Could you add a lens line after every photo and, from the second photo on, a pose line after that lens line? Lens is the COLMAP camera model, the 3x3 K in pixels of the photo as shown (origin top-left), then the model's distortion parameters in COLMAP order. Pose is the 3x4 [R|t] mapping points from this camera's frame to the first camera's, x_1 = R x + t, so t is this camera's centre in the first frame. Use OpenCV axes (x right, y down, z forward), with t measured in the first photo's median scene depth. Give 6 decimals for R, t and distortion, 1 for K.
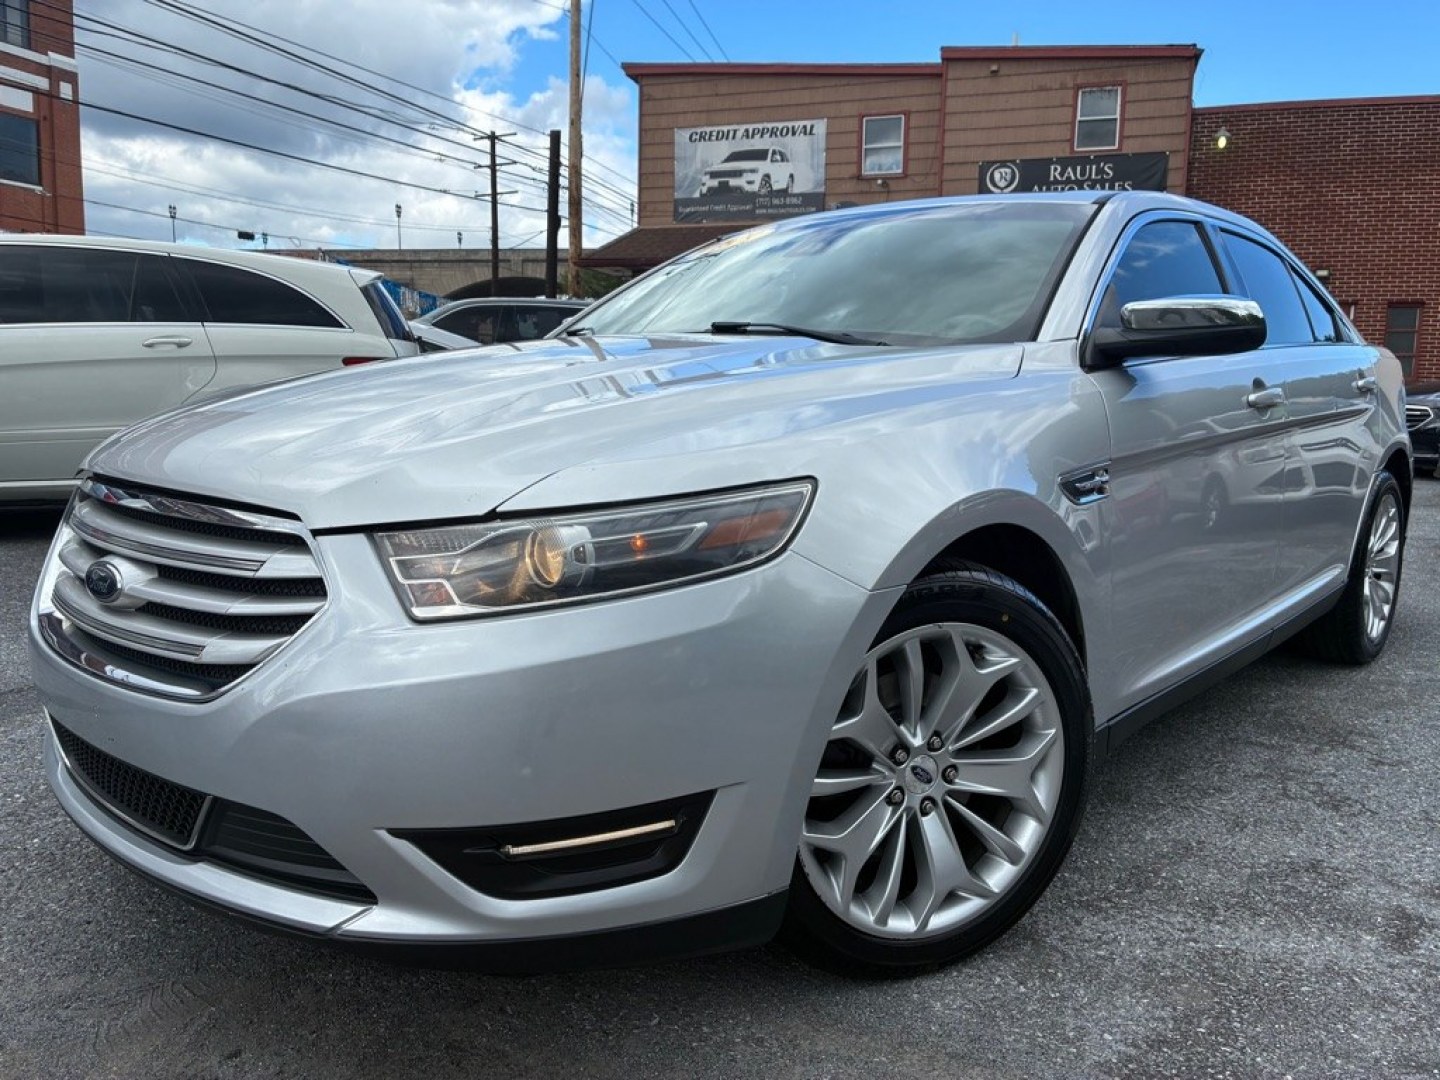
lens RADIAL K [[1131.5, 0, 720.0], [0, 1131.5, 540.0], [0, 0, 1]] dist [-0.008548, -0.005374]
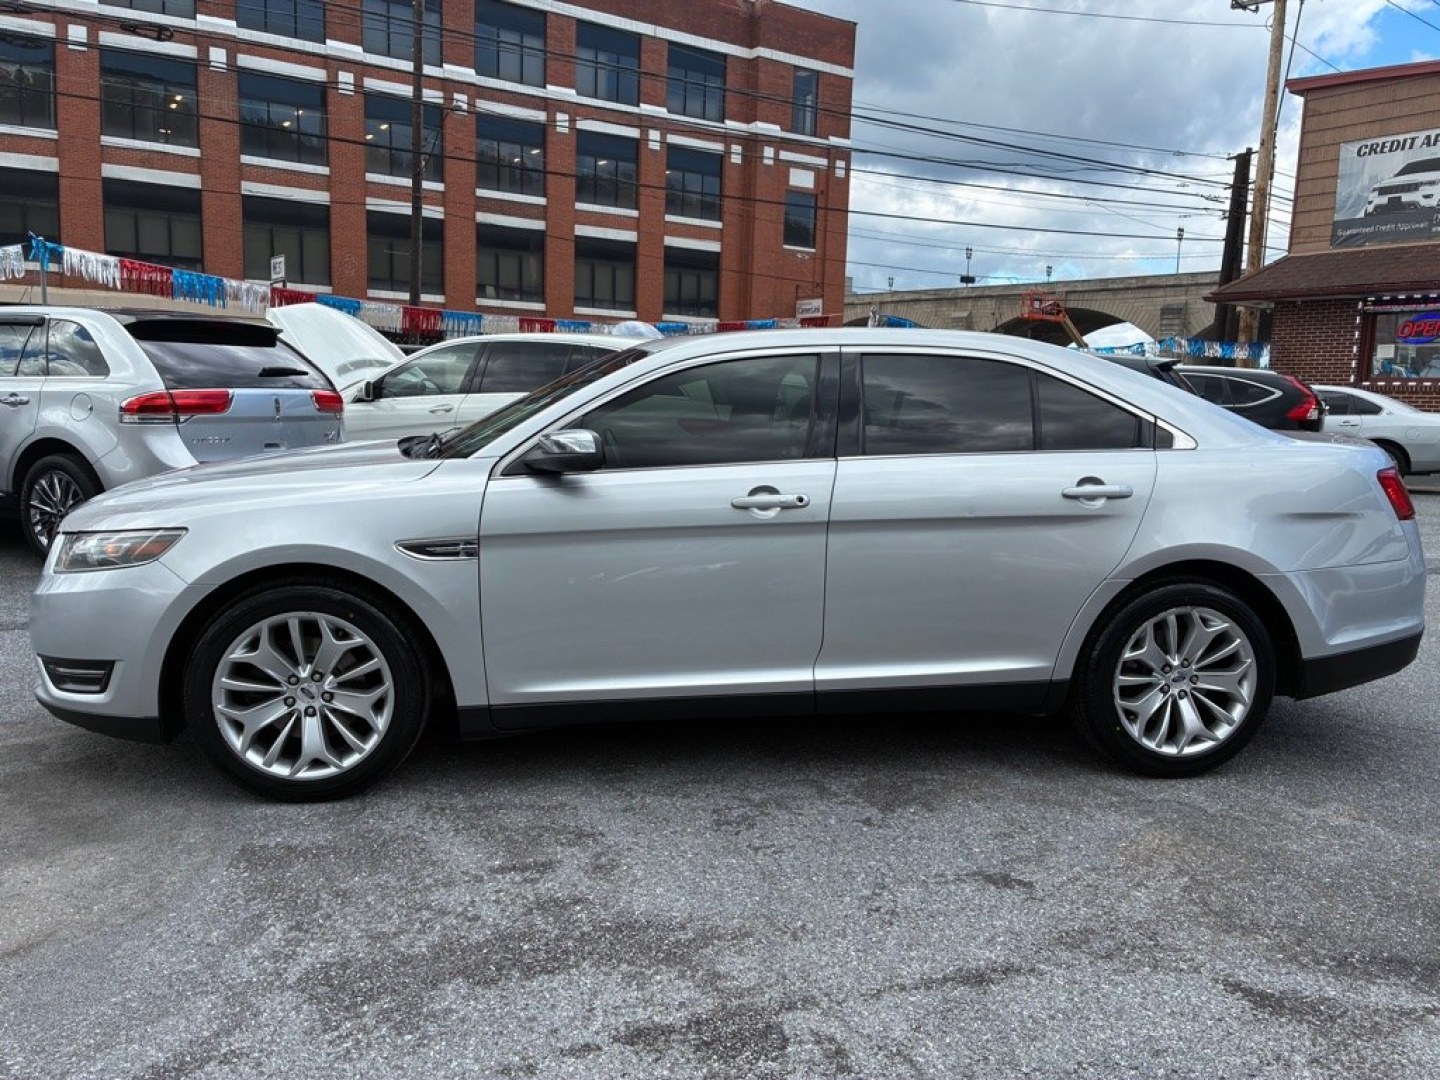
lens RADIAL K [[1060.8, 0, 681.3], [0, 1060.8, 545.8], [0, 0, 1]] dist [0.162499, -0.171240]
pose [[0.782978, 0.095667, -0.614649, 0.119192], [-0.103939, 0.994332, 0.022358, -0.009416], [0.613304, 0.046380, 0.788484, -0.002324]]
